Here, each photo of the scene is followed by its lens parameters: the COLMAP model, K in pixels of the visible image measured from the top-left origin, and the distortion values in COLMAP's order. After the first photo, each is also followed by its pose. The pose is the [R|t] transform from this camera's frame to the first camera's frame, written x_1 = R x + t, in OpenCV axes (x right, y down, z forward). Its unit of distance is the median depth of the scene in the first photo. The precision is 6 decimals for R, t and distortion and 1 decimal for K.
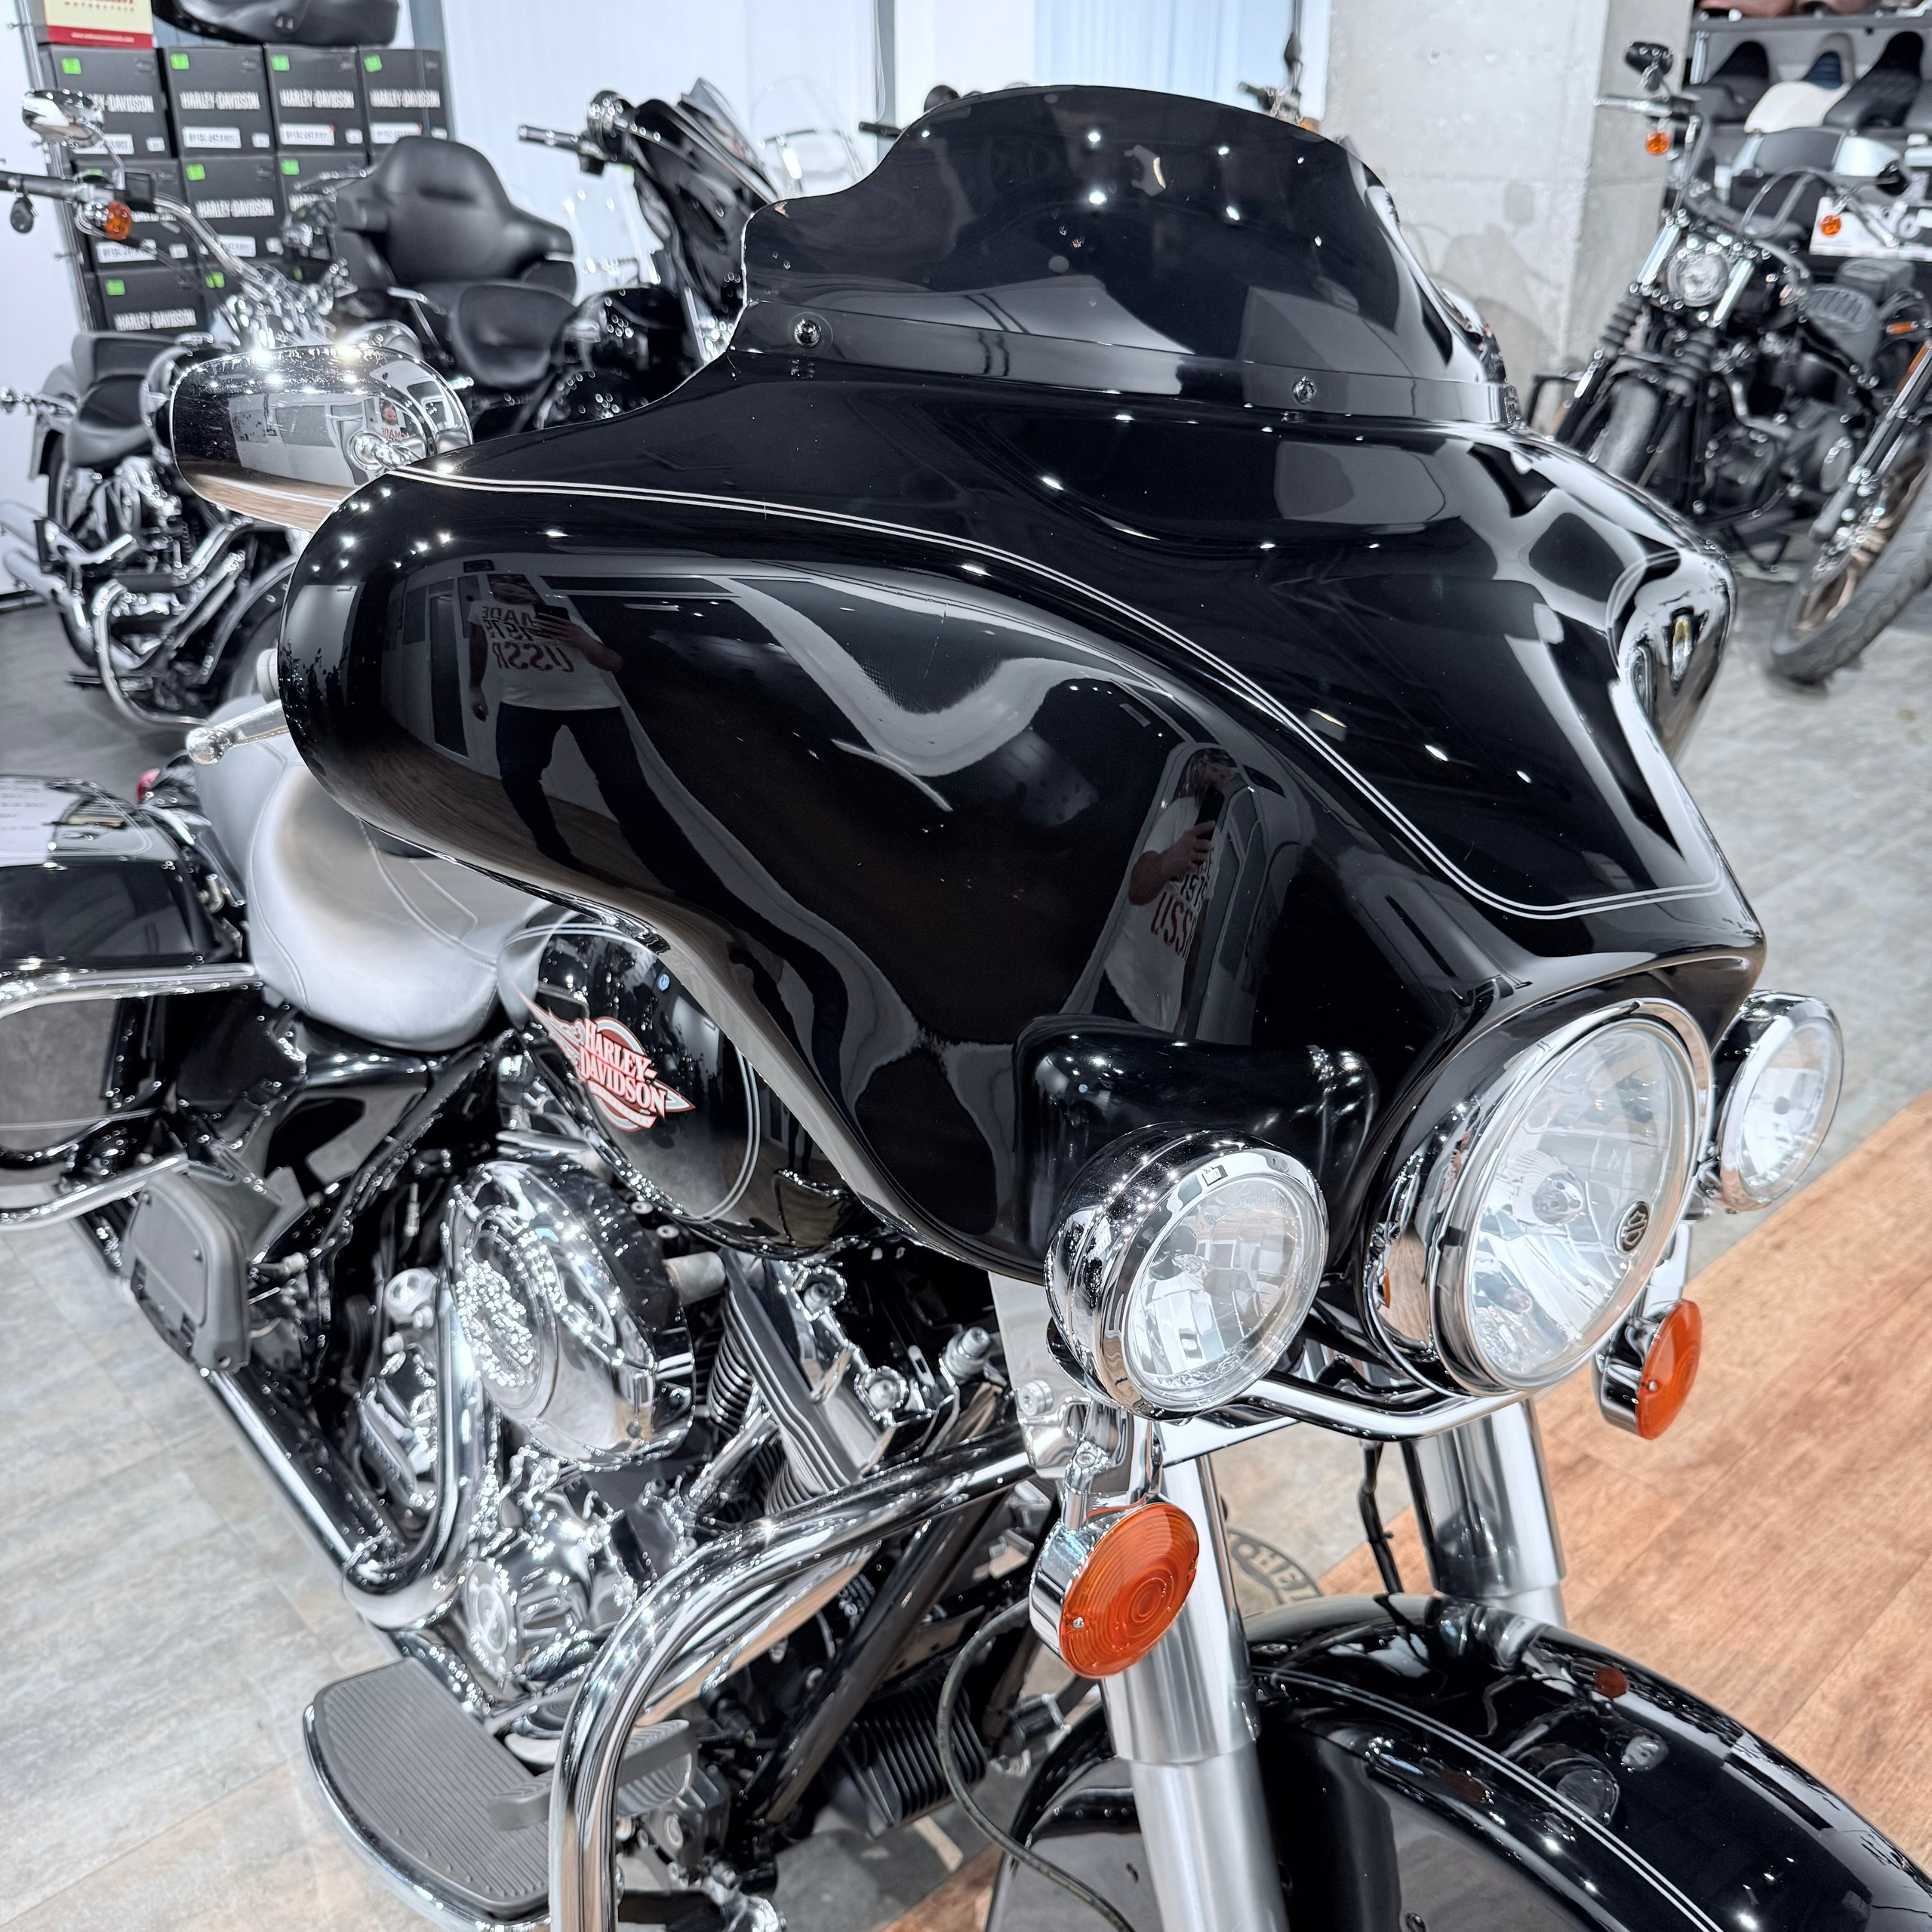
lens RADIAL K [[1834.1, 0, 955.3], [0, 1834.1, 965.8], [0, 0, 1]] dist [0.039981, -0.073192]
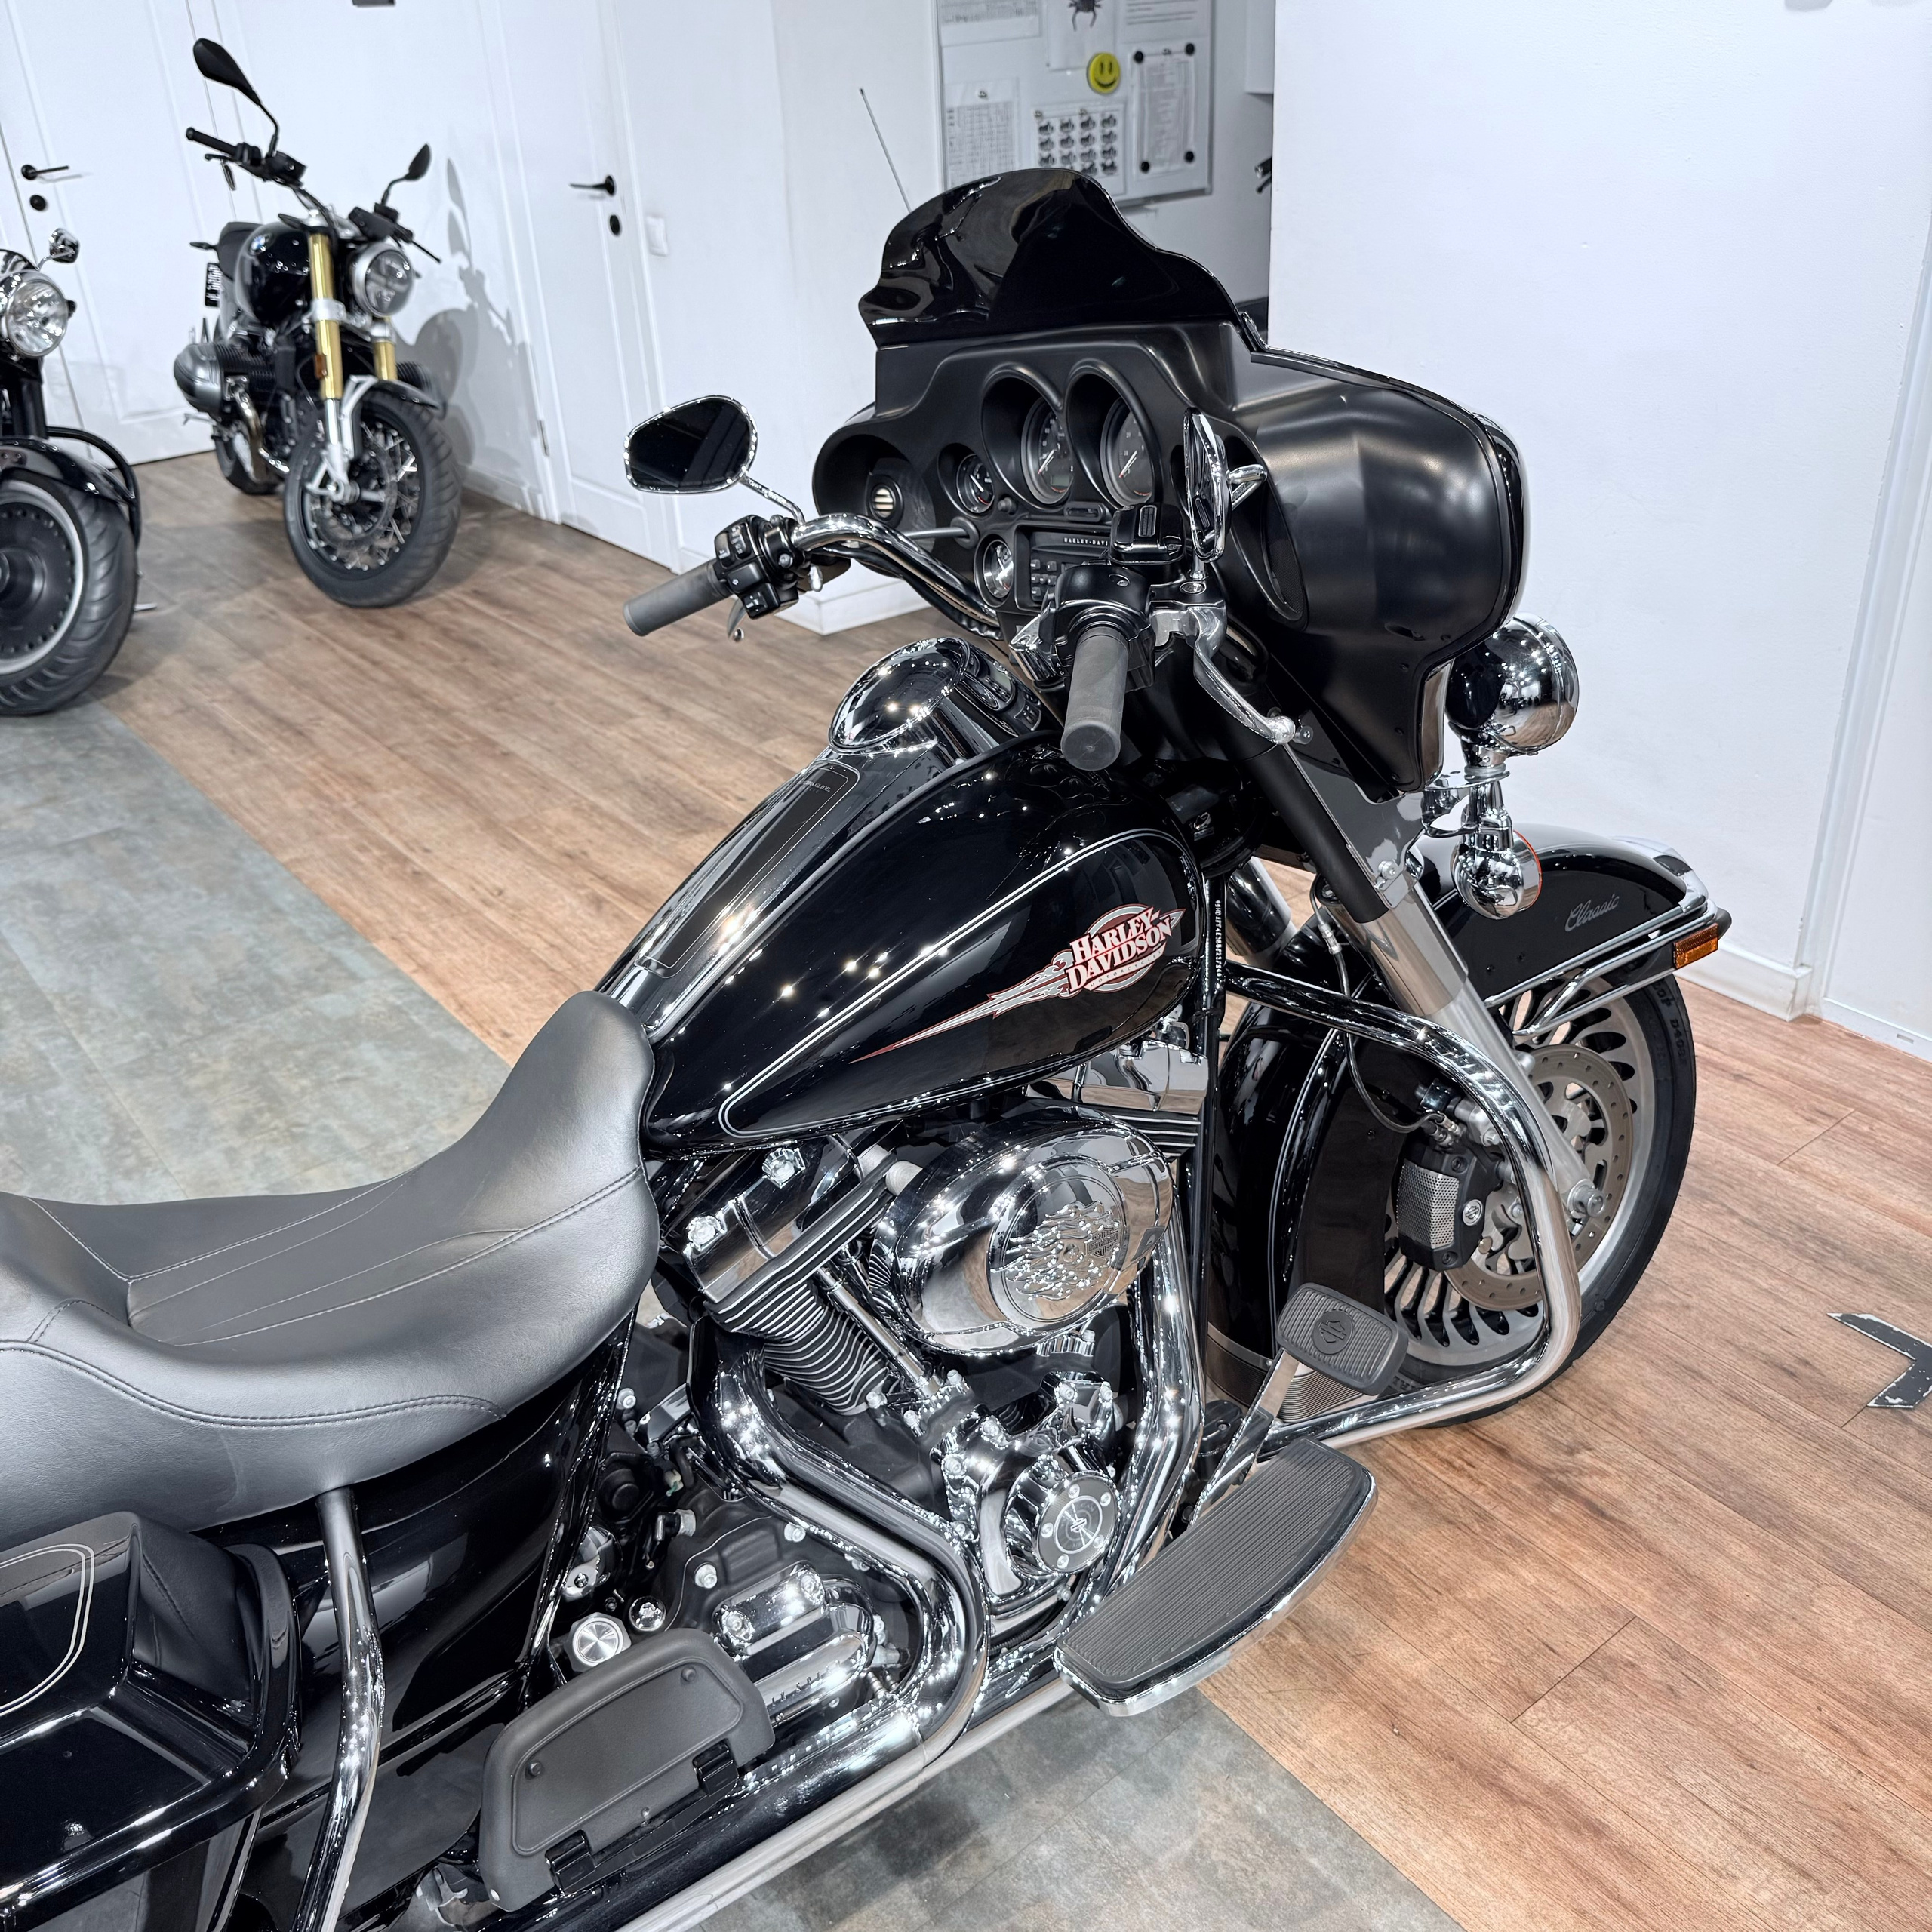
lens RADIAL K [[1812.0, 0, 968.8], [0, 1812.0, 972.3], [0, 0, 1]] dist [0.105484, -0.208911]
pose [[0.076682, -0.479487, 0.874192, -0.724704], [0.475642, 0.788169, 0.390582, -0.263258], [-0.876290, 0.385852, 0.288503, 0.399700]]
